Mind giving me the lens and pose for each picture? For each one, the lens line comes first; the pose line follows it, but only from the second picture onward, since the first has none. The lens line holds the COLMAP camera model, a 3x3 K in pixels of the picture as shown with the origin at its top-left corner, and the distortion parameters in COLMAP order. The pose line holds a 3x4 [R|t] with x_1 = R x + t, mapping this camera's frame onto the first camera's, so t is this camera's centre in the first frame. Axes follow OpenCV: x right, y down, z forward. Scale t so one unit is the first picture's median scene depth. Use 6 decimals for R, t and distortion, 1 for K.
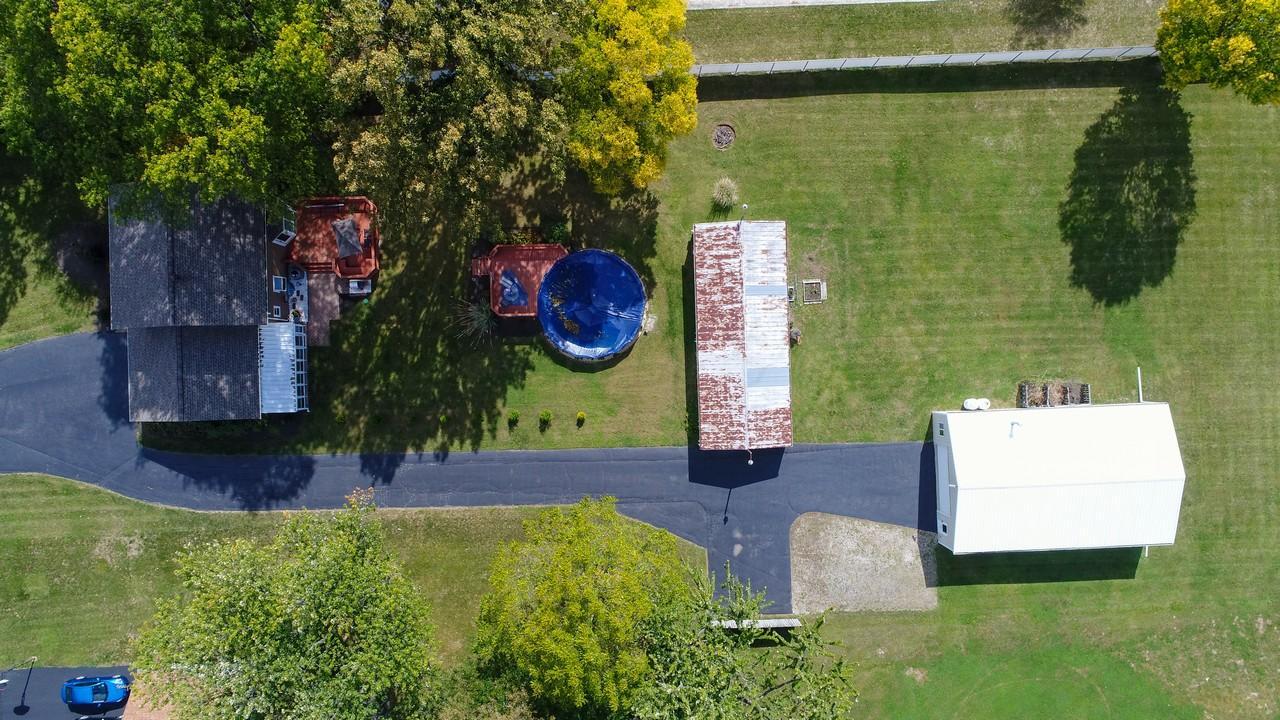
lens RADIAL K [[826.4, 0, 645.3], [0, 826.4, 363.6], [0, 0, 1]] dist [-0.023026, -0.000303]
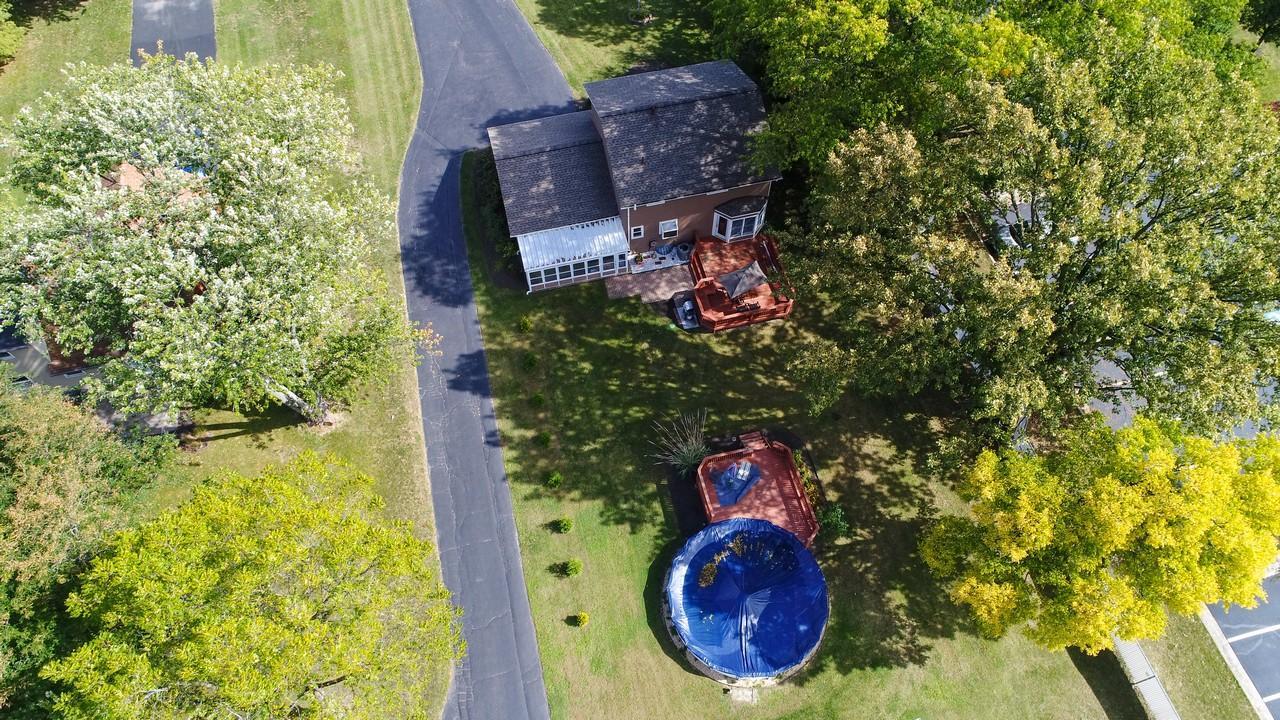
lens RADIAL K [[826.4, 0, 645.3], [0, 826.4, 363.6], [0, 0, 1]] dist [-0.023026, -0.000303]
pose [[0.223586, 0.834620, -0.503407, 0.098643], [-0.974684, 0.191508, -0.115392, 0.052025], [0.000098, 0.516463, 0.856310, 0.324957]]
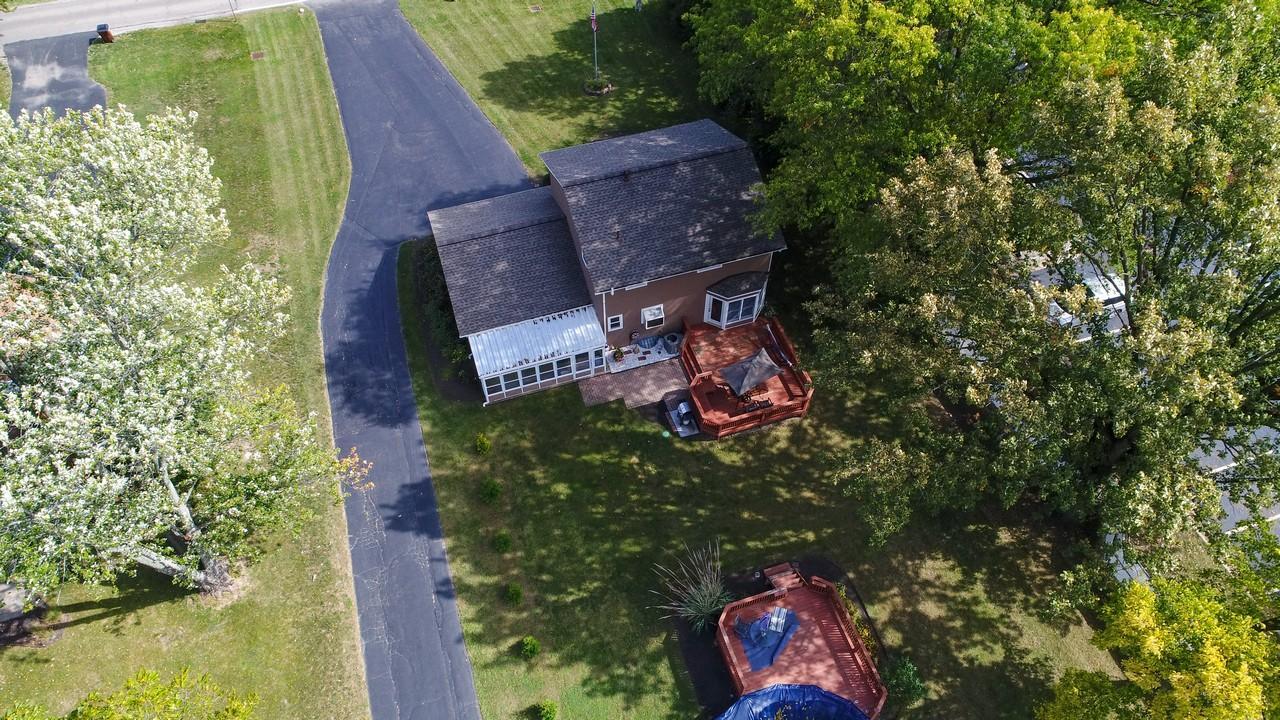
lens RADIAL K [[826.4, 0, 645.3], [0, 826.4, 363.6], [0, 0, 1]] dist [-0.023026, -0.000303]
pose [[0.300839, 0.749902, -0.589188, 0.002647], [-0.953673, 0.235473, -0.187241, 0.050813], [-0.001675, 0.618222, 0.786002, 0.453728]]
